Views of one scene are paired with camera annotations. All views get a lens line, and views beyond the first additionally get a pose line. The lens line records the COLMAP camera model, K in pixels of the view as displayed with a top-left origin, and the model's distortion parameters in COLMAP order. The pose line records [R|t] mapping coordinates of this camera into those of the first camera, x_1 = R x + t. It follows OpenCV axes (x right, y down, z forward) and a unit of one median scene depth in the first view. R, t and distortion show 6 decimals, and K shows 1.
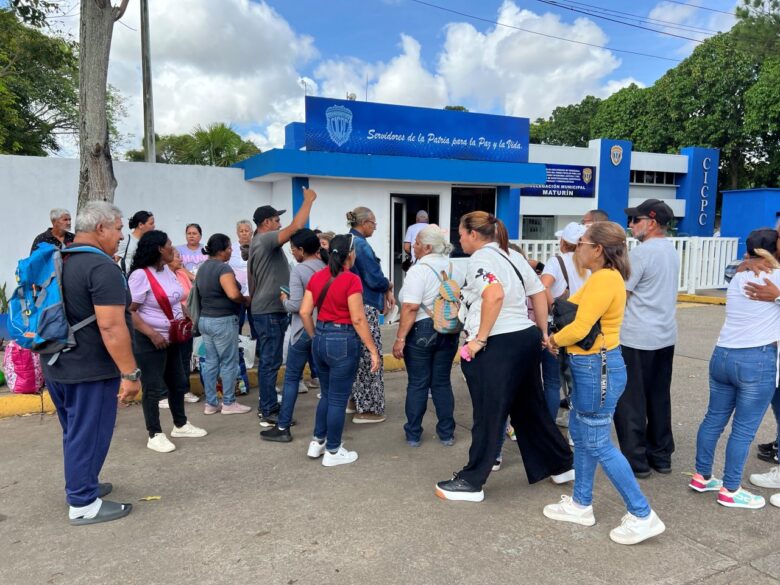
lens RADIAL K [[596.9, 0, 386.6], [0, 596.9, 293.0], [0, 0, 1]] dist [0.031682, -0.033751]
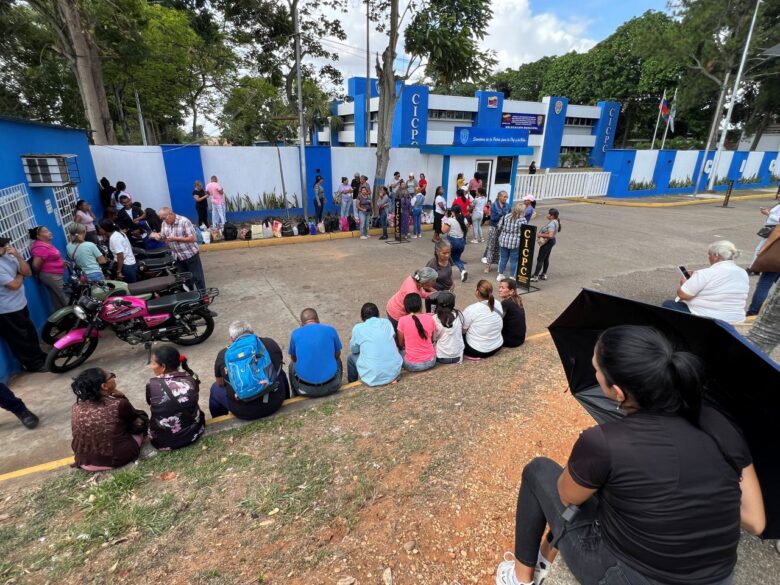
lens RADIAL K [[399.1, 0, 393.5], [0, 399.1, 295.6], [0, 0, 1]] dist [-0.002378, -0.000372]
pose [[0.999843, 0.008351, 0.015649, -0.083896], [-0.012134, 0.965530, 0.260008, -0.009074], [-0.012938, -0.260157, 0.965480, -0.189217]]
